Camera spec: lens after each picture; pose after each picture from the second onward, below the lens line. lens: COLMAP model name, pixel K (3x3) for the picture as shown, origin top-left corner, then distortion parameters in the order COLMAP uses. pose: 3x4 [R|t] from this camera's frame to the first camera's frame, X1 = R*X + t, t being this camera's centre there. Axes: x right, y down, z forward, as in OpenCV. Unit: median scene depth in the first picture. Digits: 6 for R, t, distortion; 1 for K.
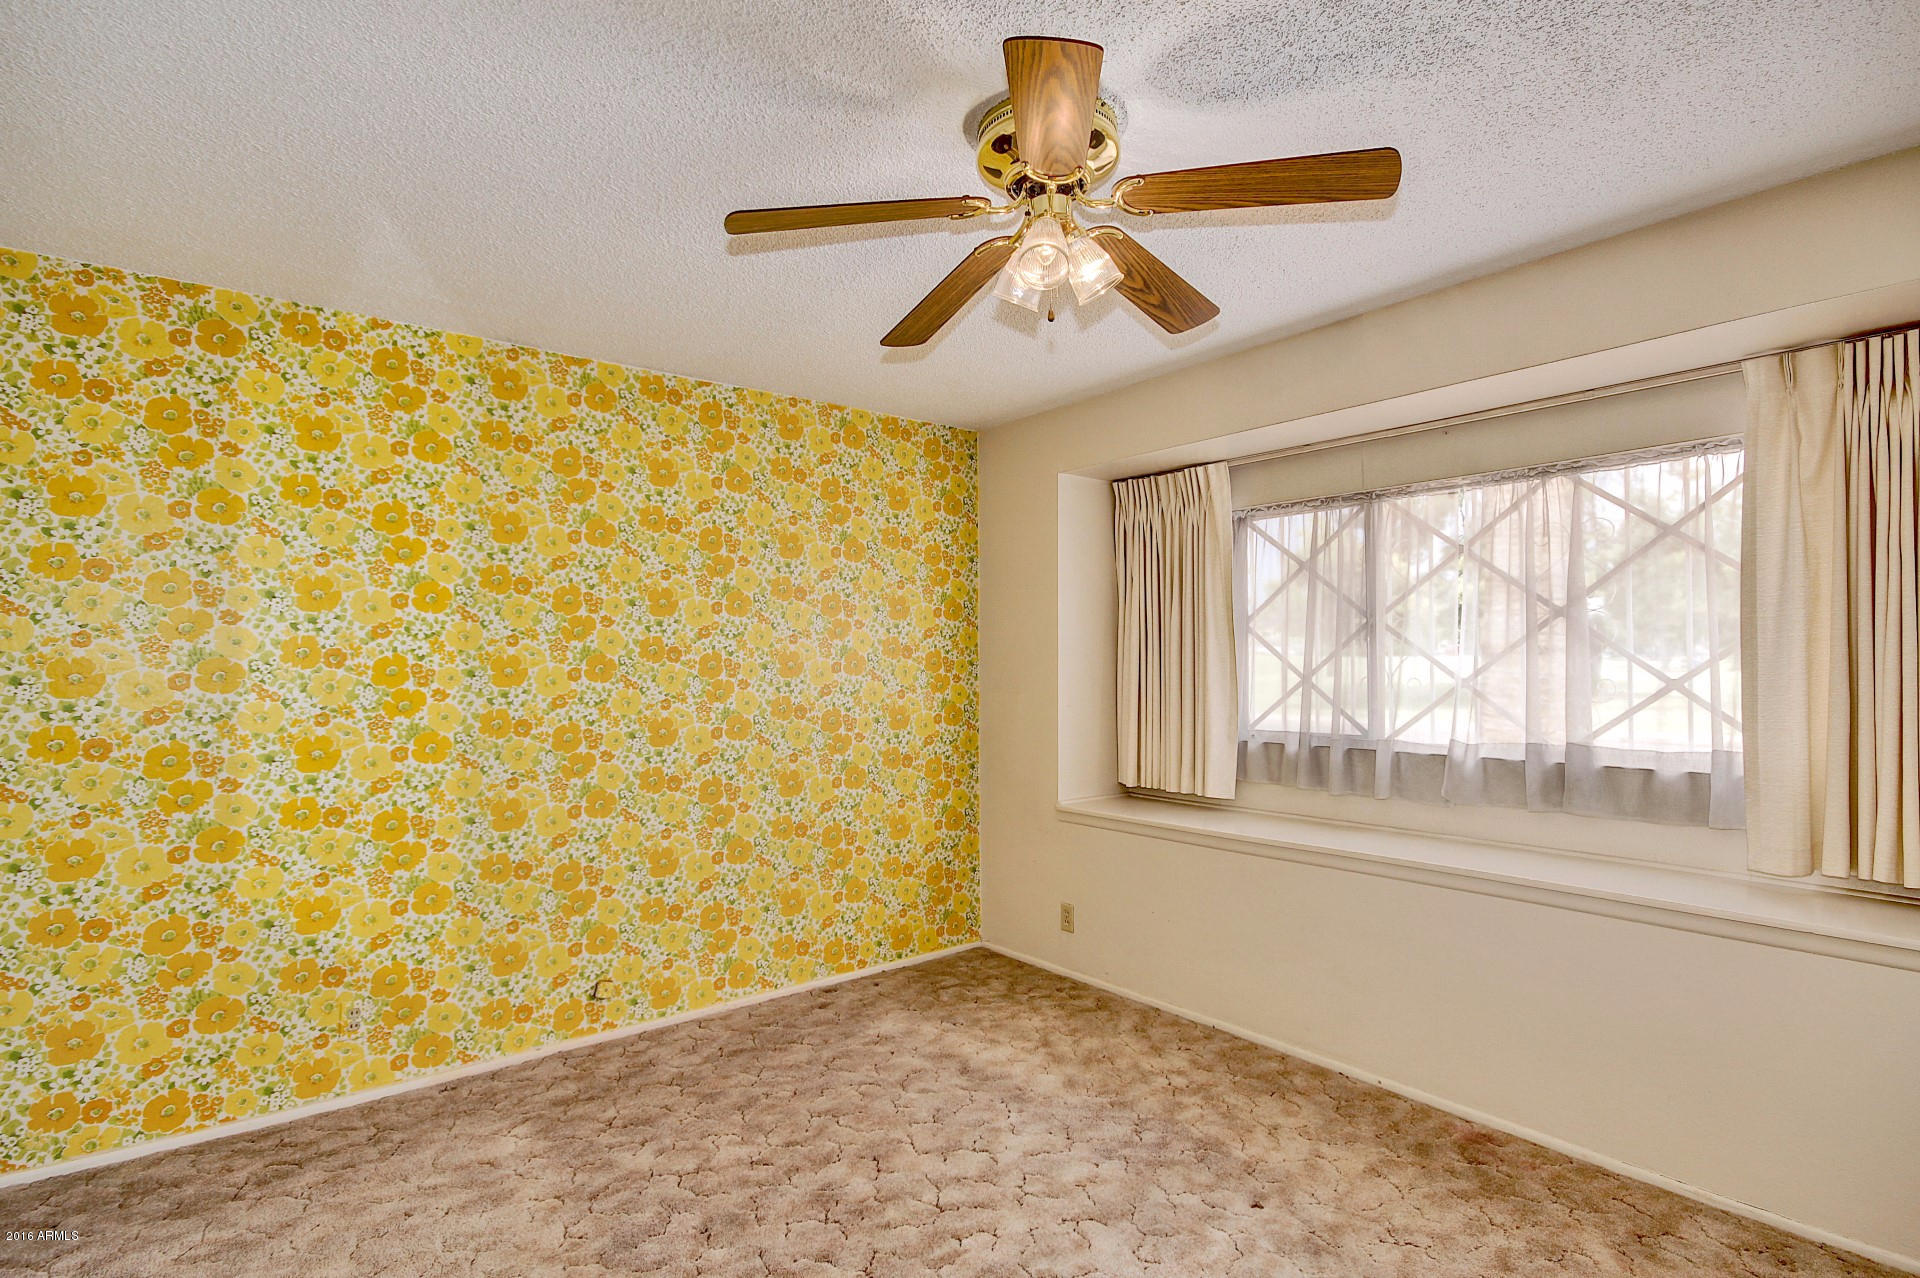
lens RADIAL K [[920.1, 0, 953.2], [0, 920.1, 647.8], [0, 0, 1]] dist [0.018674, -0.014057]
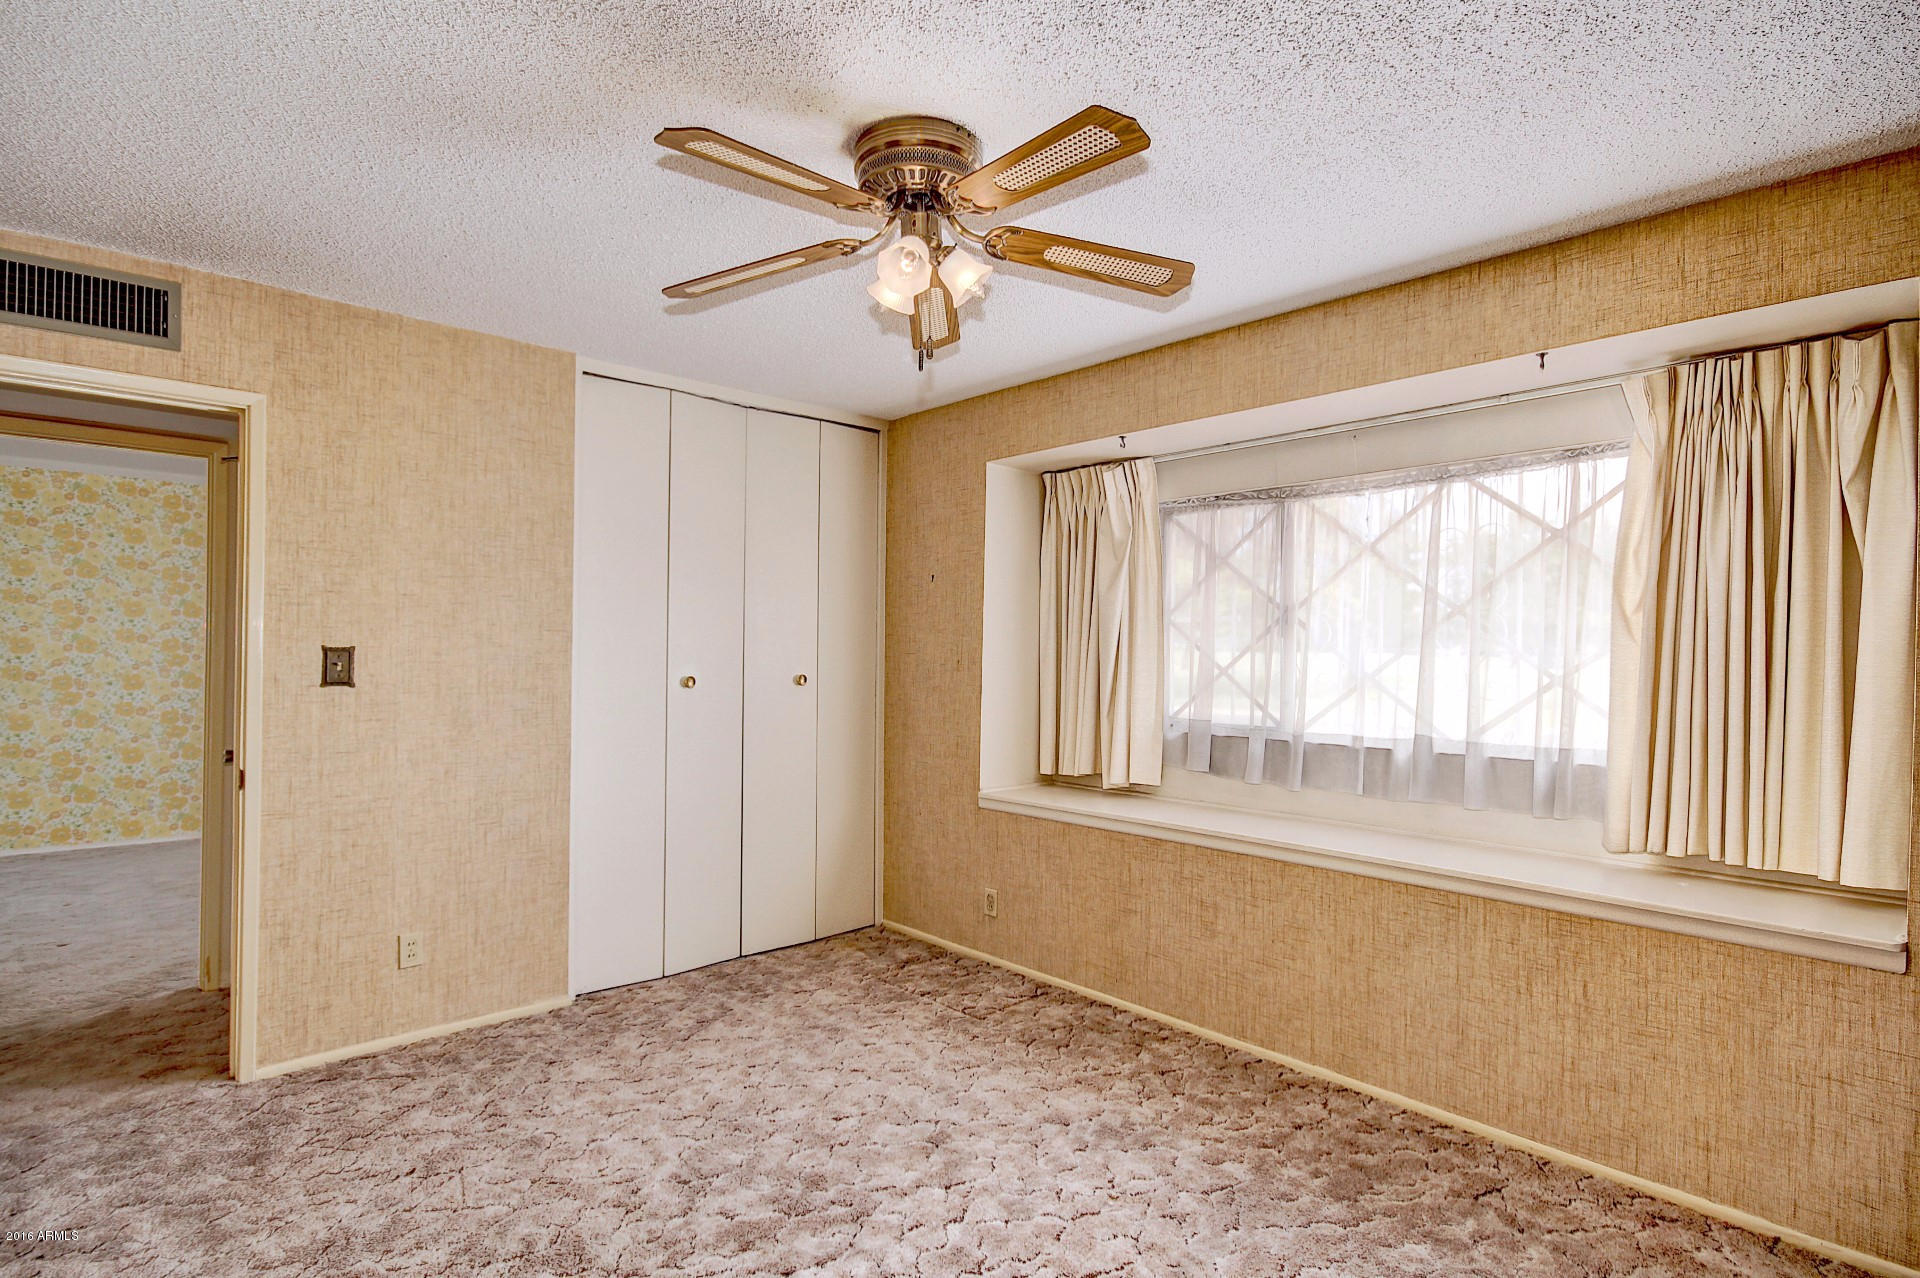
lens RADIAL K [[947.5, 0, 959.9], [0, 947.5, 644.7], [0, 0, 1]] dist [0.022300, -0.015306]
pose [[0.998555, 0.014335, 0.051786, 0.095073], [-0.014799, 0.999854, 0.008587, -0.001870], [-0.051655, -0.009341, 0.998621, -0.112463]]
